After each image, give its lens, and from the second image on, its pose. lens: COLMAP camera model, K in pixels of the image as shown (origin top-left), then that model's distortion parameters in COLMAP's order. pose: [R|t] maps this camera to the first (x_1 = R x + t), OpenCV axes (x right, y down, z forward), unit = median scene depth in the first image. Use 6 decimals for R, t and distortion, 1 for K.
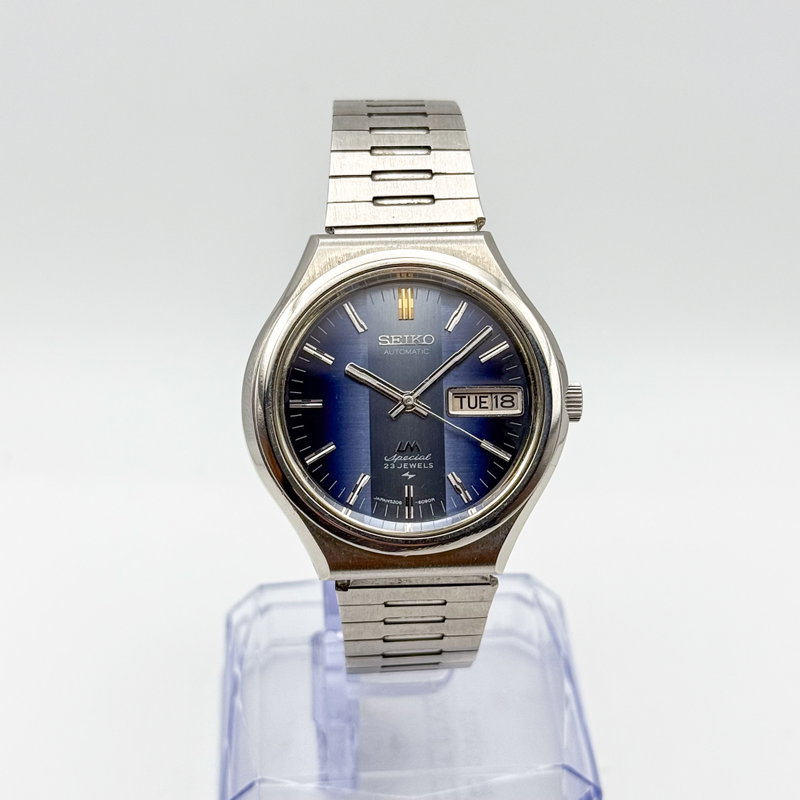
lens RADIAL K [[1928.0, 0, 400.0], [0, 1928.0, 400.0], [0, 0, 1]] dist [0.033101, -0.166949]
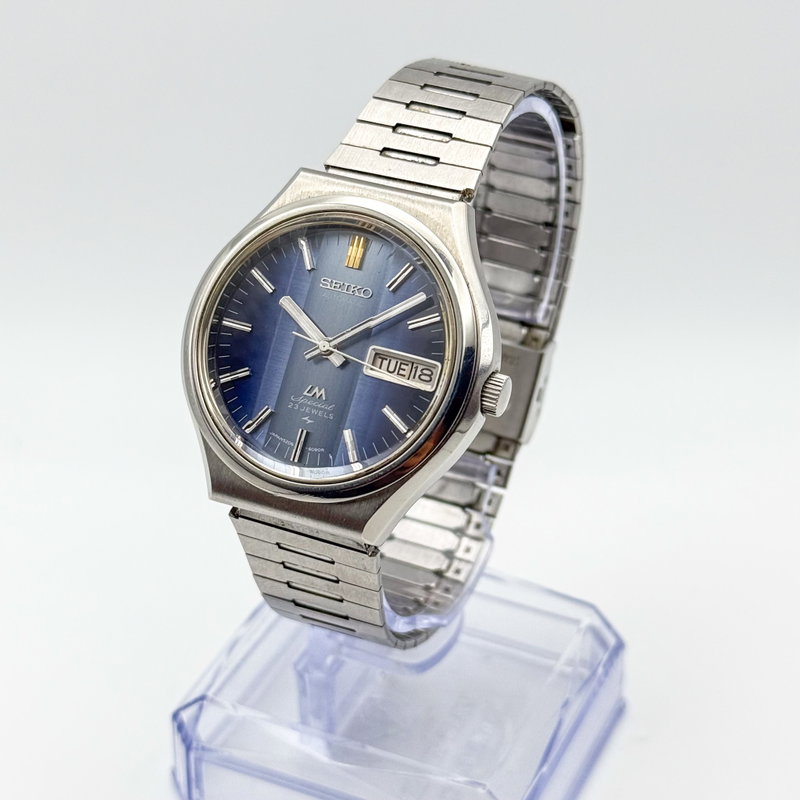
lens RADIAL K [[1928.0, 0, 400.0], [0, 1928.0, 400.0], [0, 0, 1]] dist [0.033101, -0.166949]
pose [[0.883352, 0.254179, -0.393806, 0.427786], [-0.263681, 0.964117, 0.030816, -0.013505], [0.387508, 0.076618, 0.918677, 0.109634]]
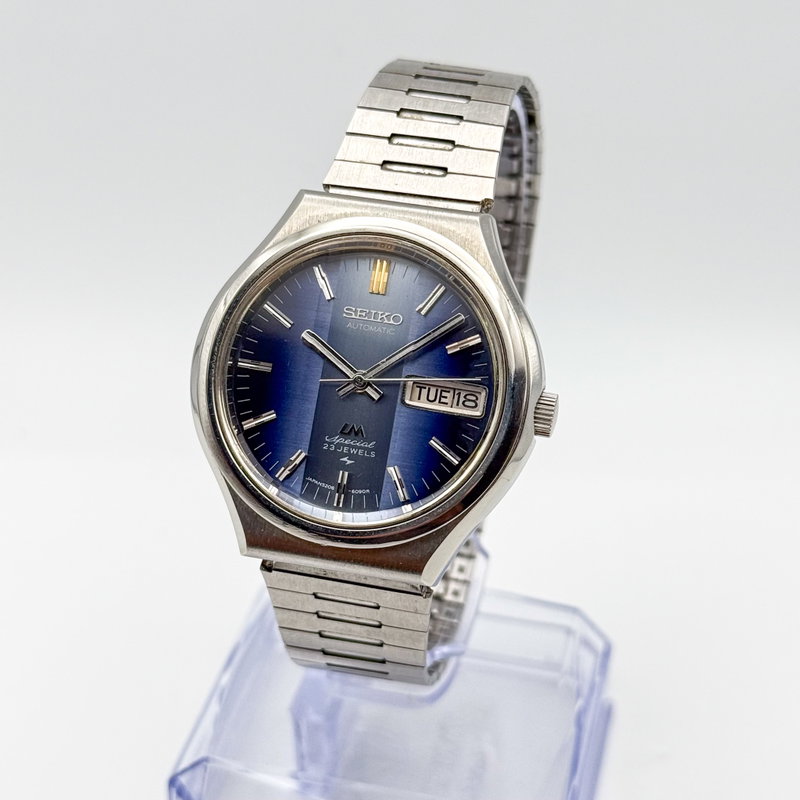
lens RADIAL K [[1928.0, 0, 400.0], [0, 1928.0, 400.0], [0, 0, 1]] dist [0.033101, -0.166949]
pose [[0.958066, 0.171244, -0.229749, 0.232774], [-0.172957, 0.984846, 0.012820, -0.005496], [0.228463, 0.027455, 0.973165, 0.108154]]
